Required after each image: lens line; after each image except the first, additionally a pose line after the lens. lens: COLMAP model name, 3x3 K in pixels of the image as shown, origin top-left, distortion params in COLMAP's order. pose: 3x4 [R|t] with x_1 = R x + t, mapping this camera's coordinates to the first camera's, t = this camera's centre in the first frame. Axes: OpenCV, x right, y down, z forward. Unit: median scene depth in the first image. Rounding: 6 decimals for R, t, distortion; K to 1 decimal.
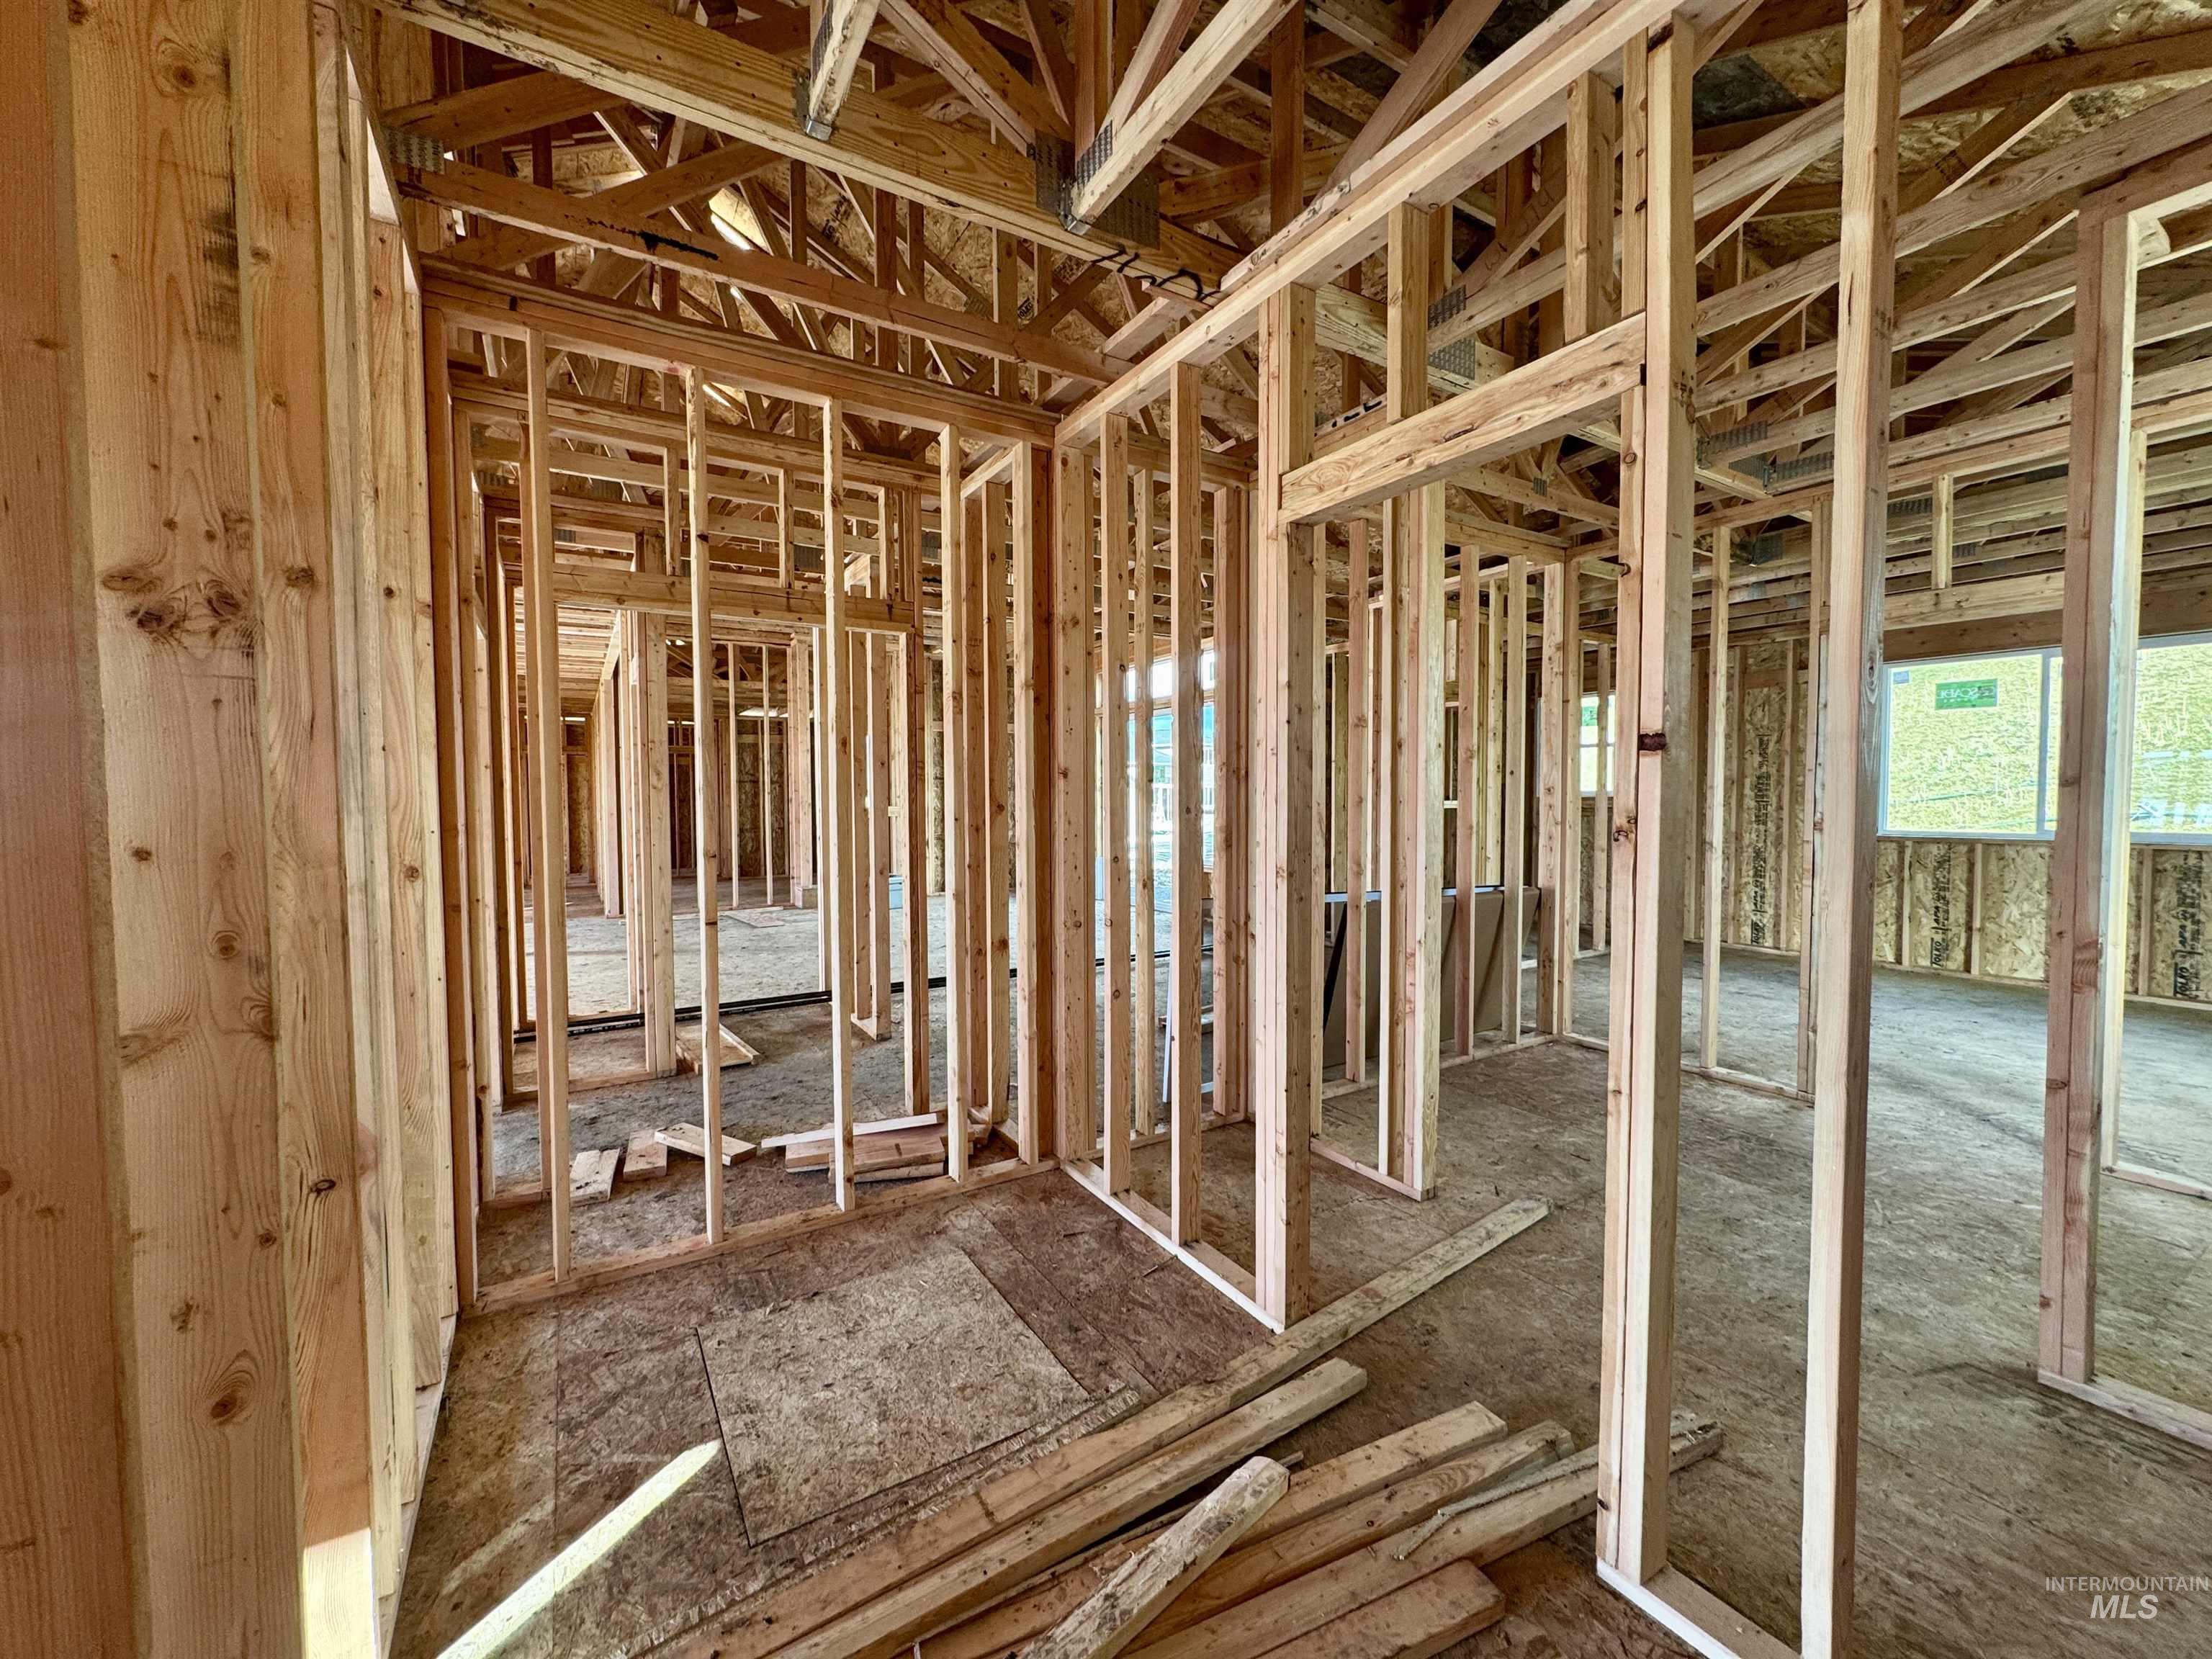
lens RADIAL K [[878.1, 0, 1115.9], [0, 878.1, 823.2], [0, 0, 1]] dist [-0.001267, 0.000790]
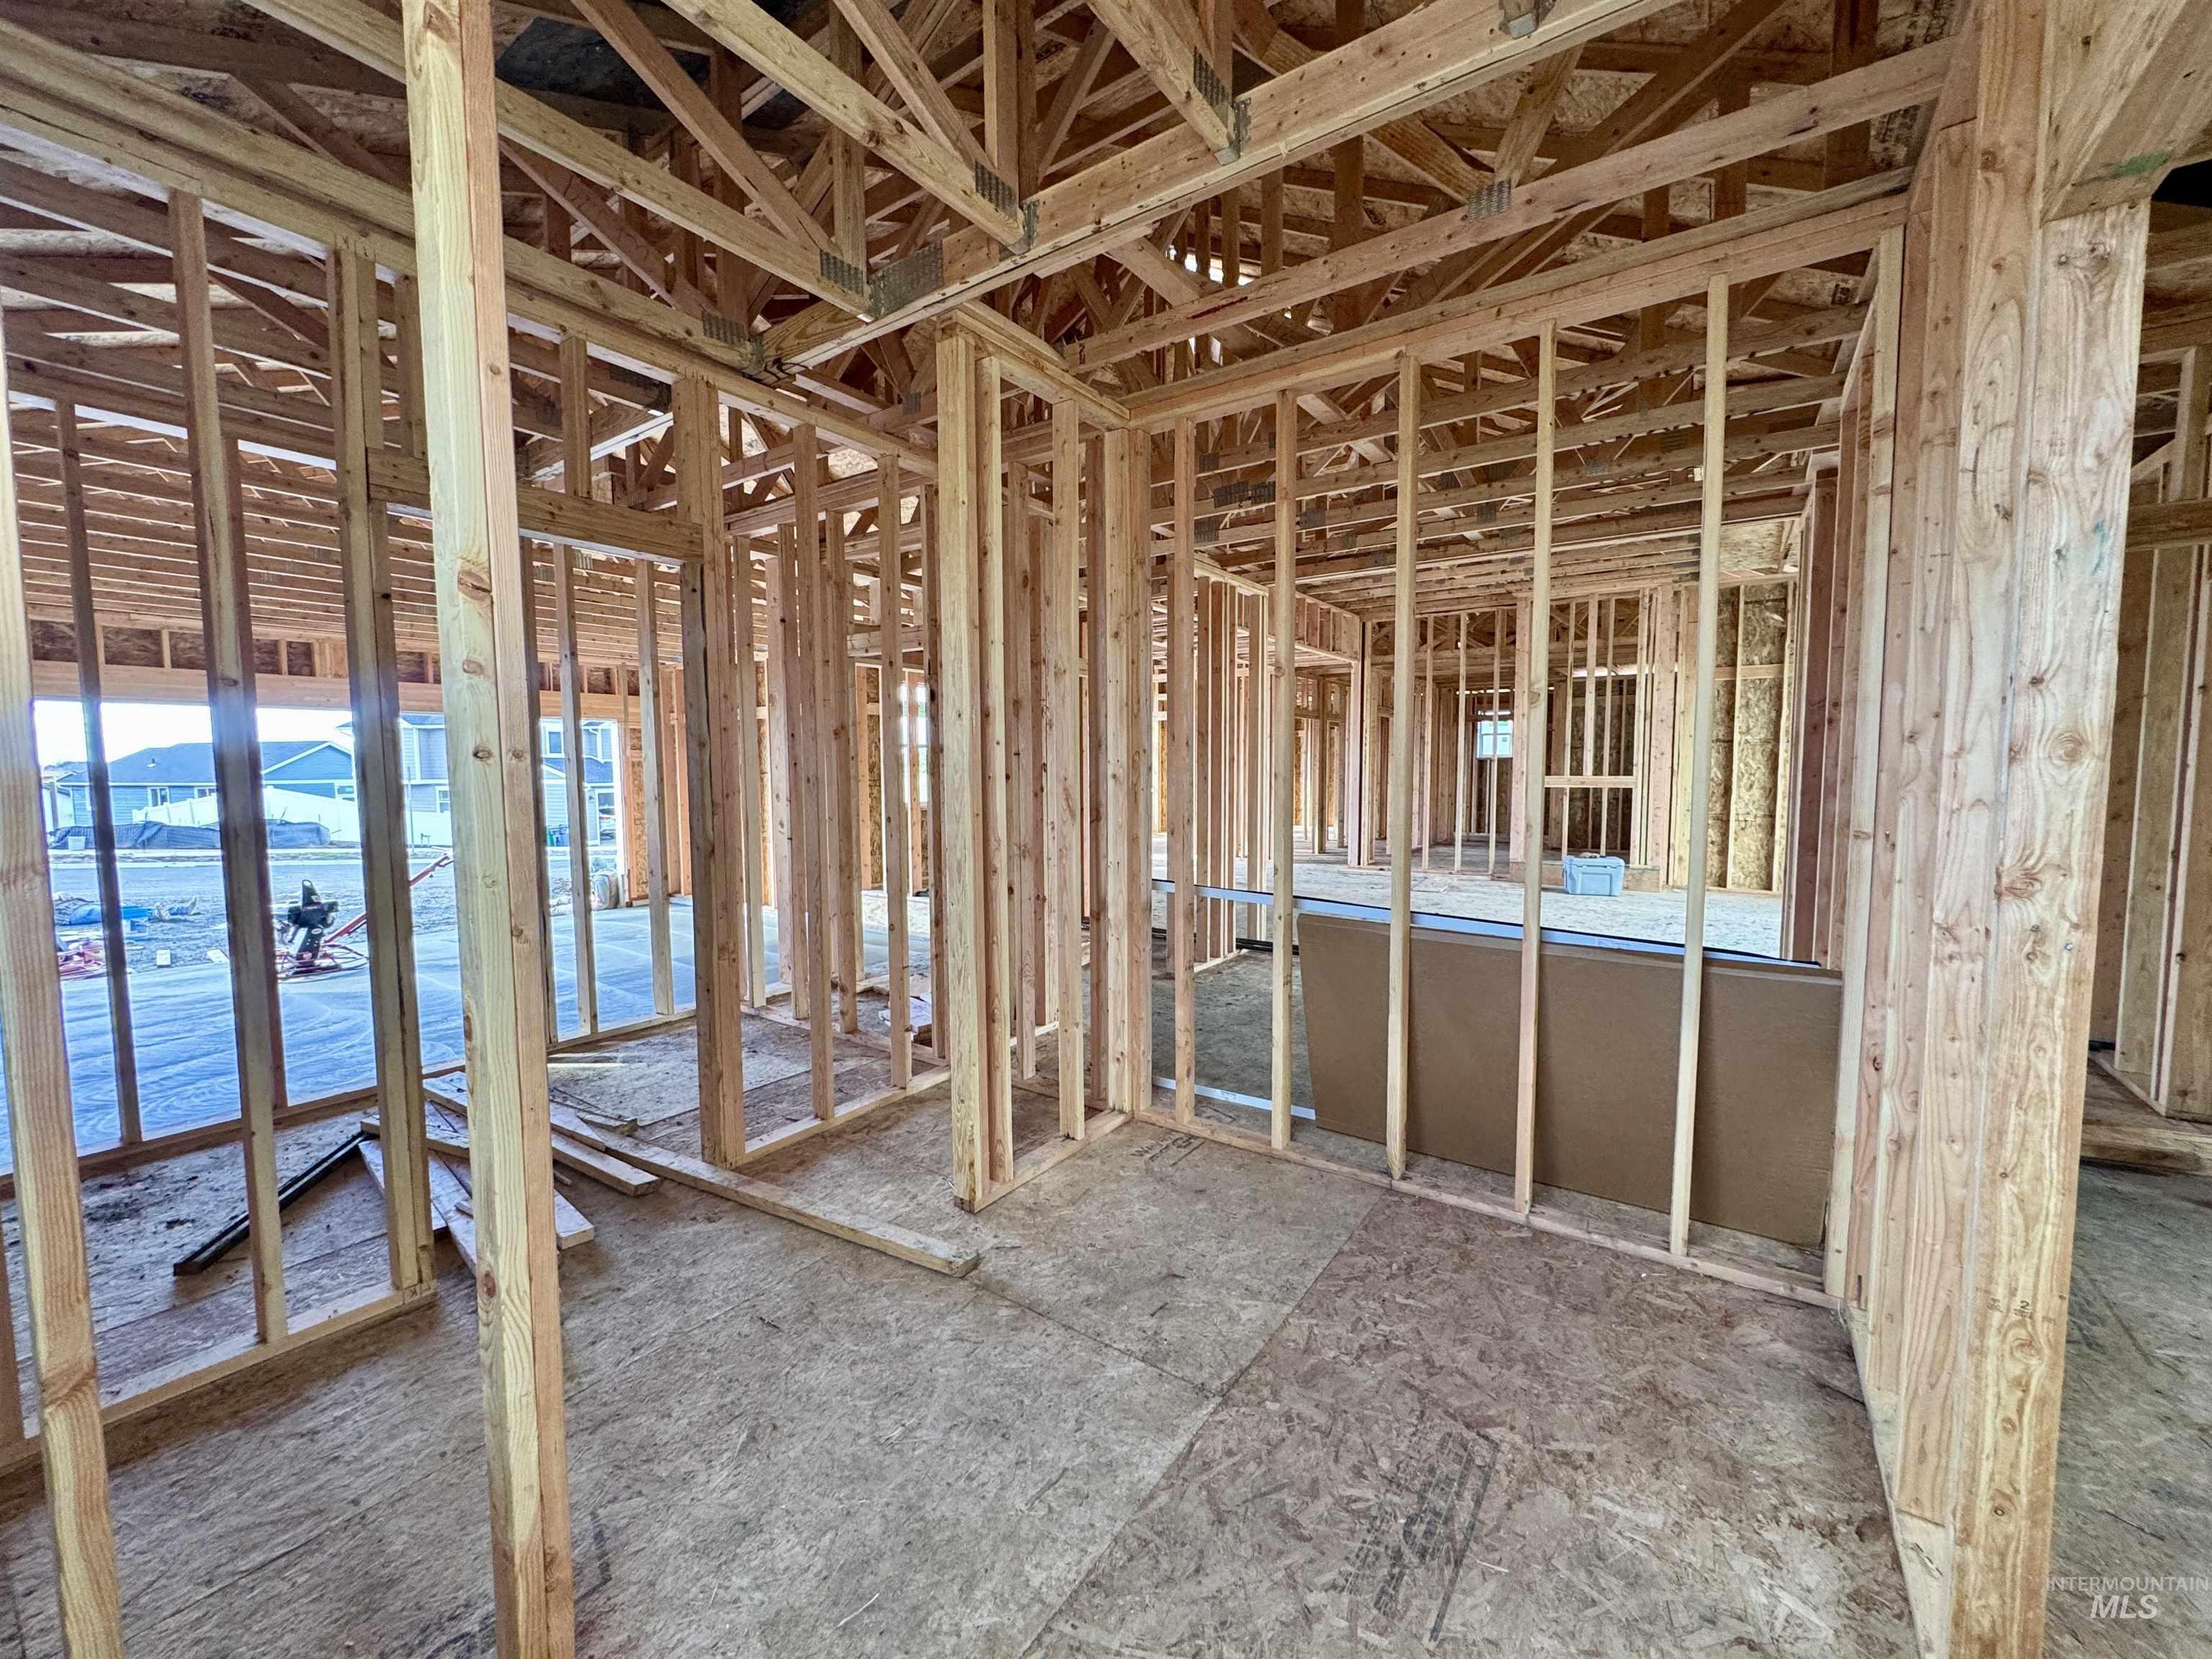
lens RADIAL K [[878.1, 0, 1108.3], [0, 878.1, 832.6], [0, 0, 1]] dist [-0.001267, 0.000790]
pose [[0.391231, 0.074165, -0.917299, 0.570870], [-0.026938, 0.997243, 0.069139, -0.017353], [0.919898, -0.002339, 0.392151, 0.358498]]
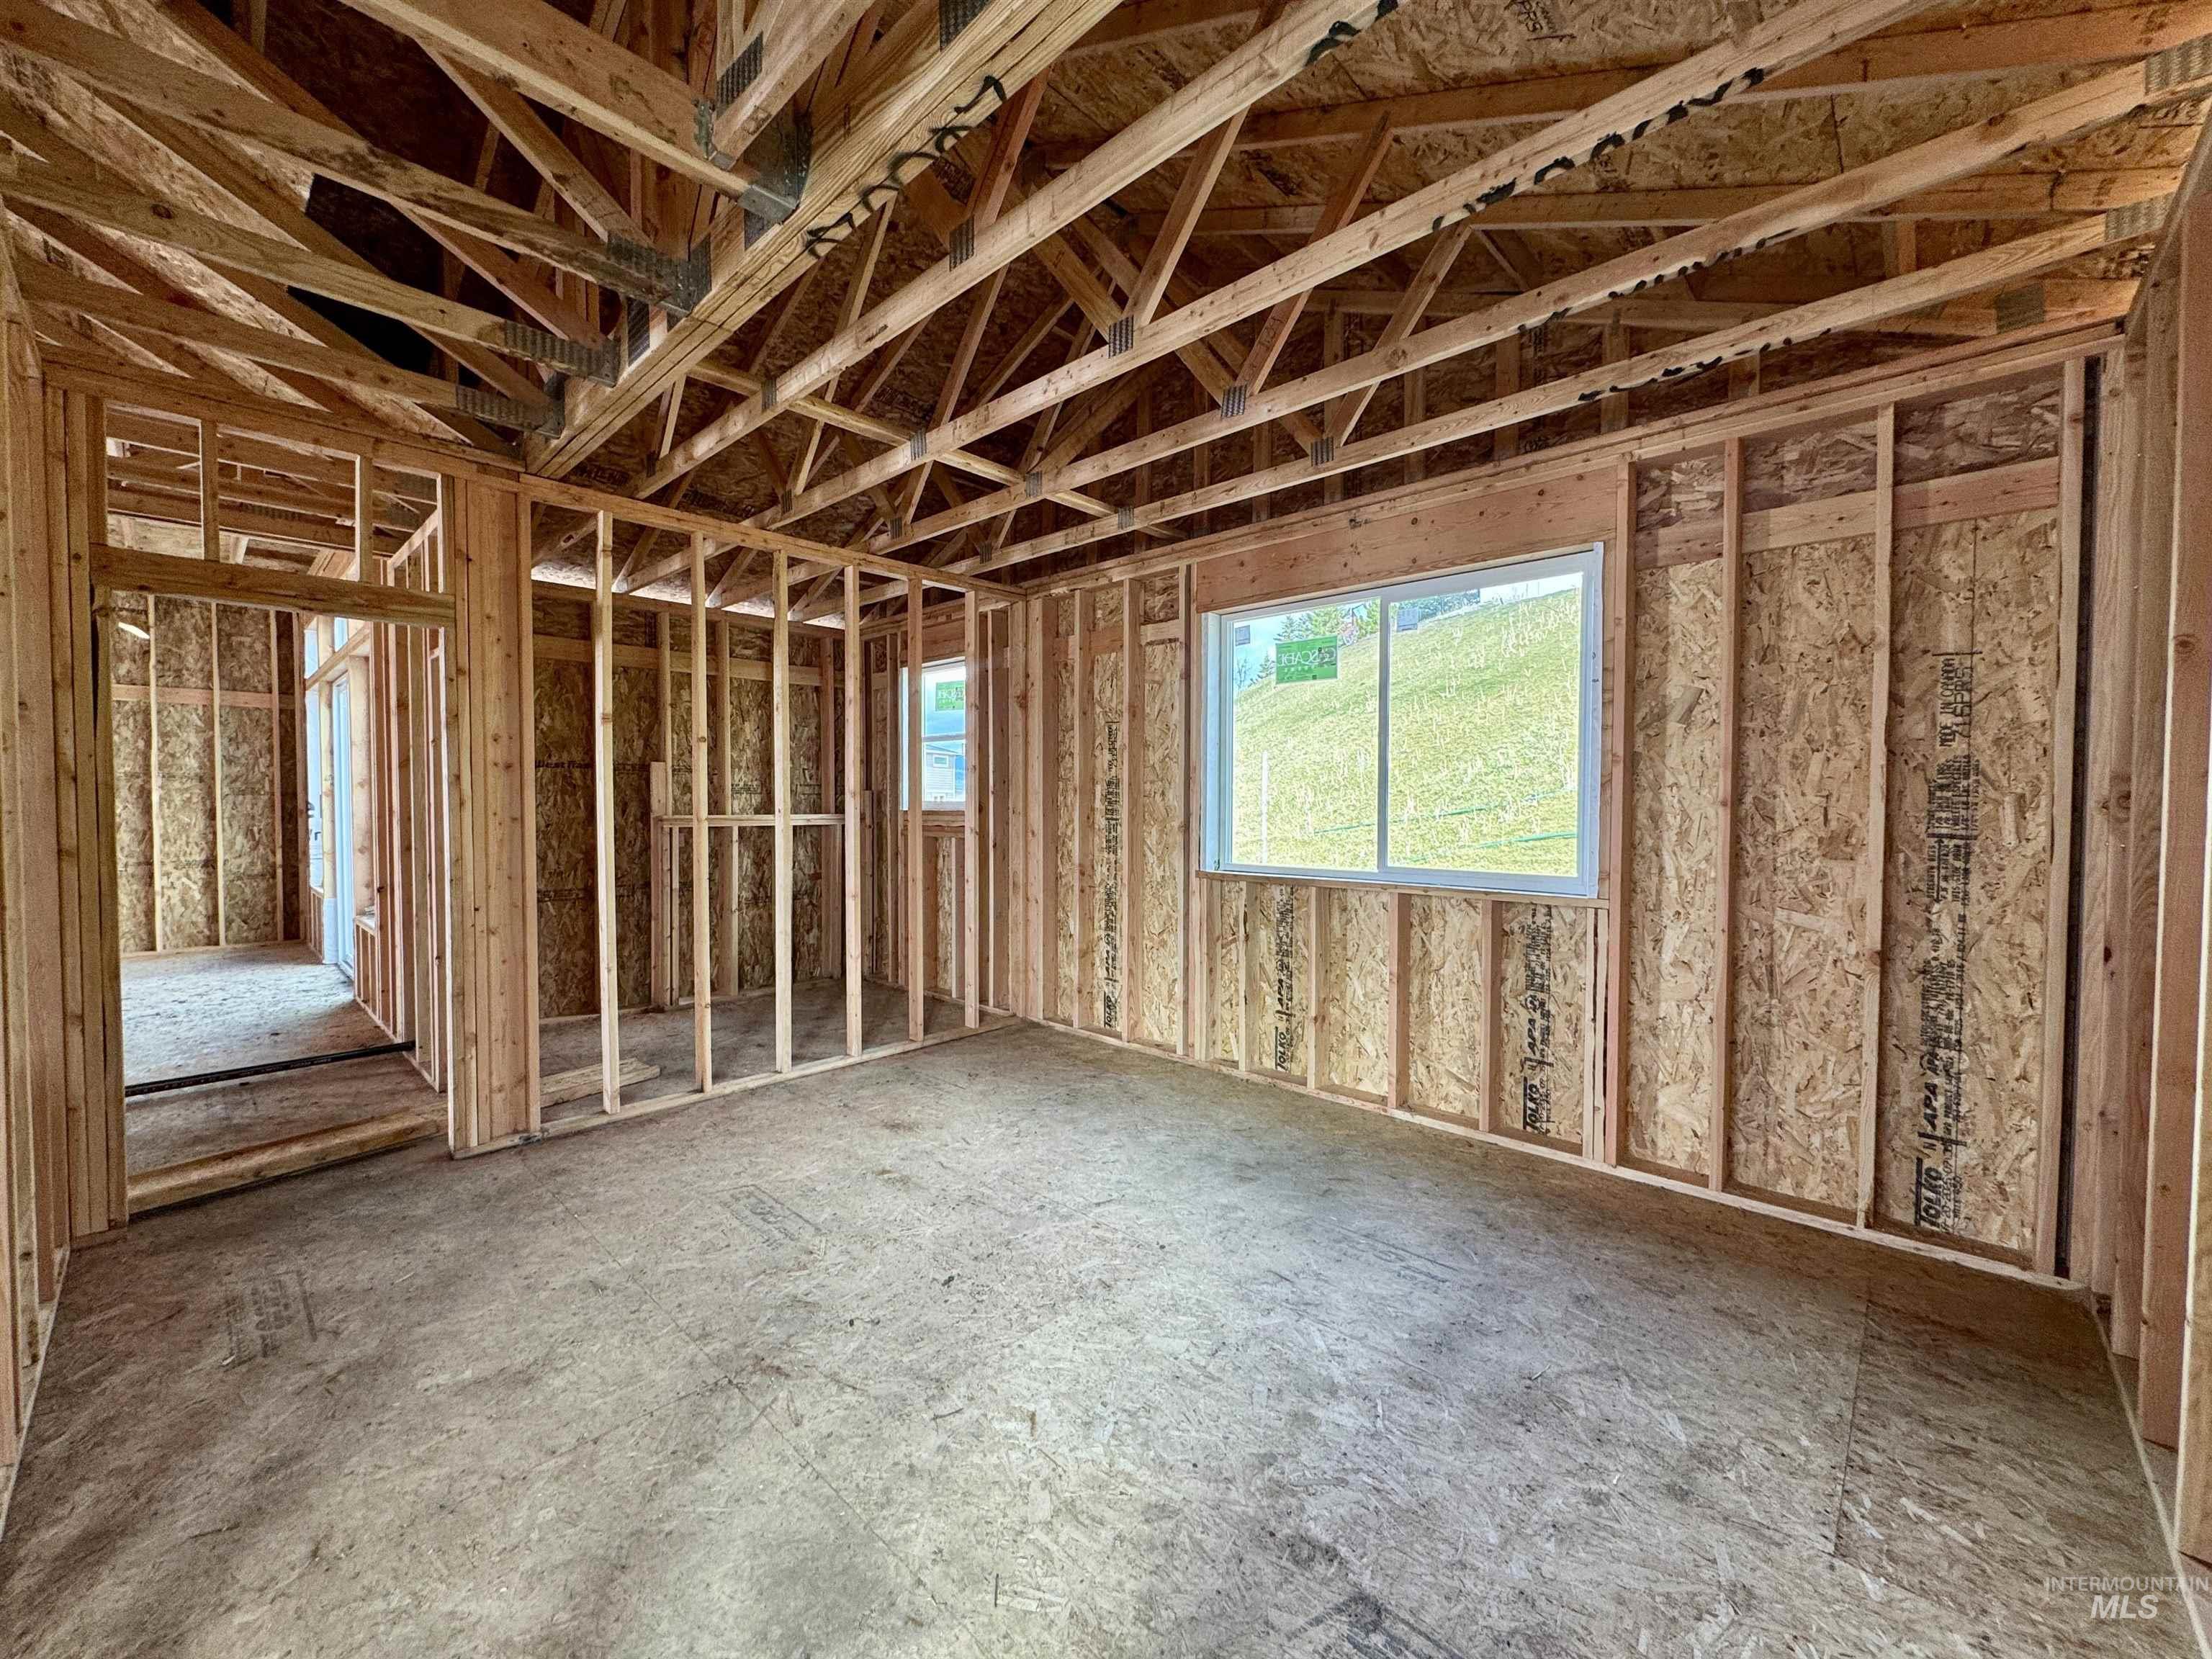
lens RADIAL K [[878.1, 0, 1106.0], [0, 878.1, 826.2], [0, 0, 1]] dist [-0.001267, 0.000790]
pose [[0.966601, 0.000368, 0.256286, 0.641884], [0.001135, 0.999983, -0.005714, -0.017849], [-0.256284, 0.005814, 0.966584, 0.393652]]
